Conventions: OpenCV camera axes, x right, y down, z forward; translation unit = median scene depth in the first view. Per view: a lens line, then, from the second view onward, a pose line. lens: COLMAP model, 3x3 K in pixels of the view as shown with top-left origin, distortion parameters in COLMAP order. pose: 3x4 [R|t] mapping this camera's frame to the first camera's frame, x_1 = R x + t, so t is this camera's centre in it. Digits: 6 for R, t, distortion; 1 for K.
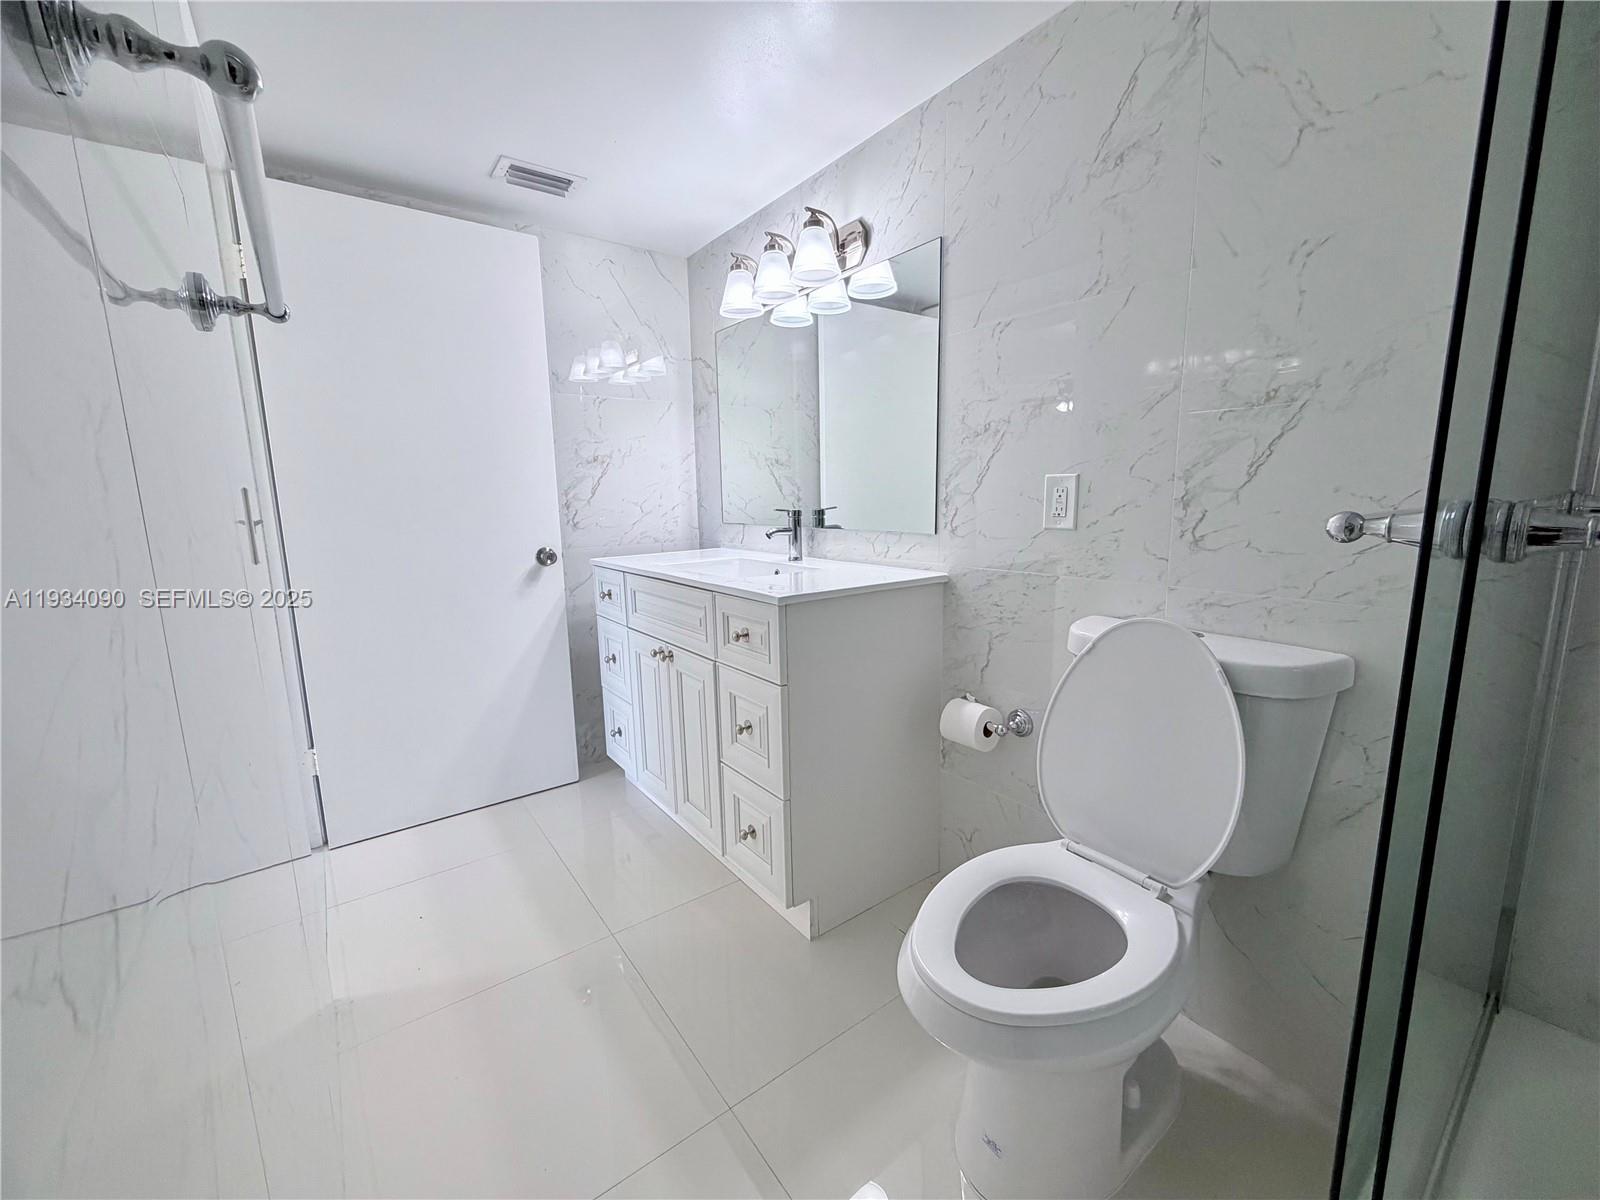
lens RADIAL K [[643.6, 0, 791.7], [0, 643.6, 597.1], [0, 0, 1]] dist [0.001835, 0.000037]
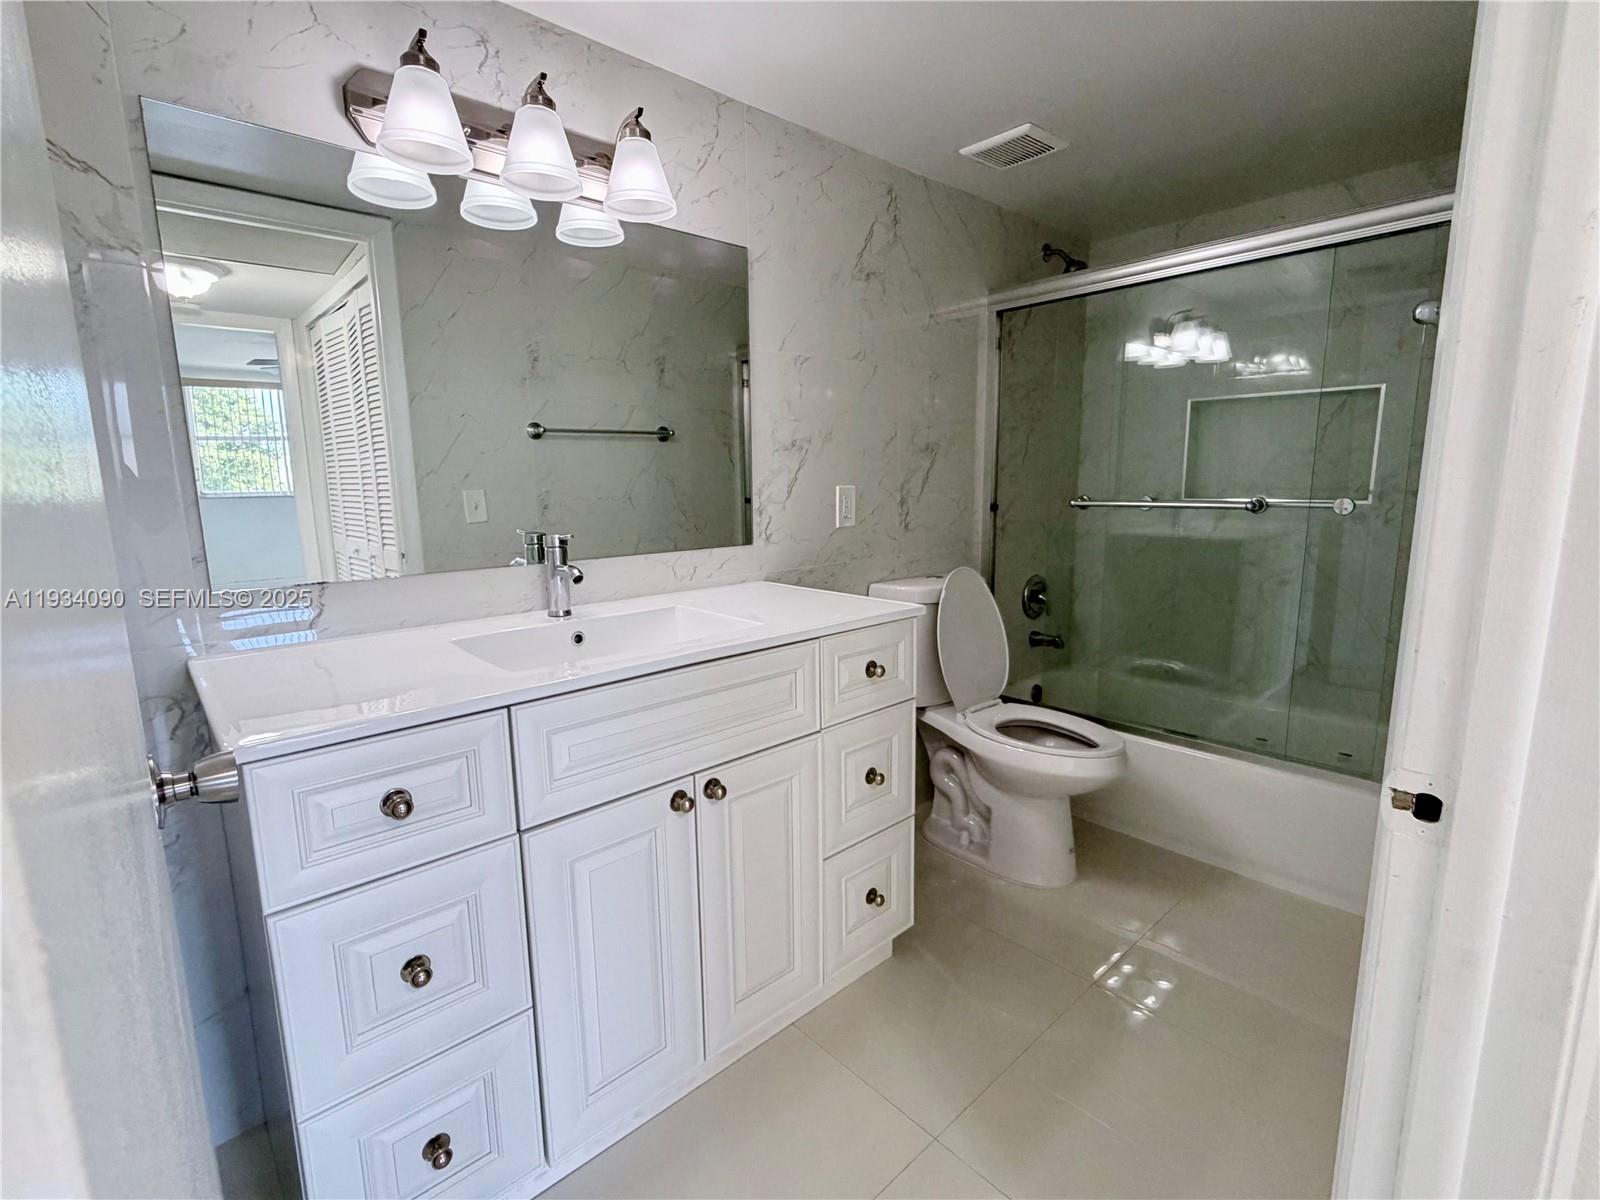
lens RADIAL K [[728.2, 0, 790.7], [0, 728.2, 600.2], [0, 0, 1]] dist [0.001309, 0.000053]
pose [[-0.101396, -0.135779, 0.985537, -0.966612], [0.184828, 0.970825, 0.152768, -0.188611], [-0.977526, 0.197645, -0.073342, 1.127162]]
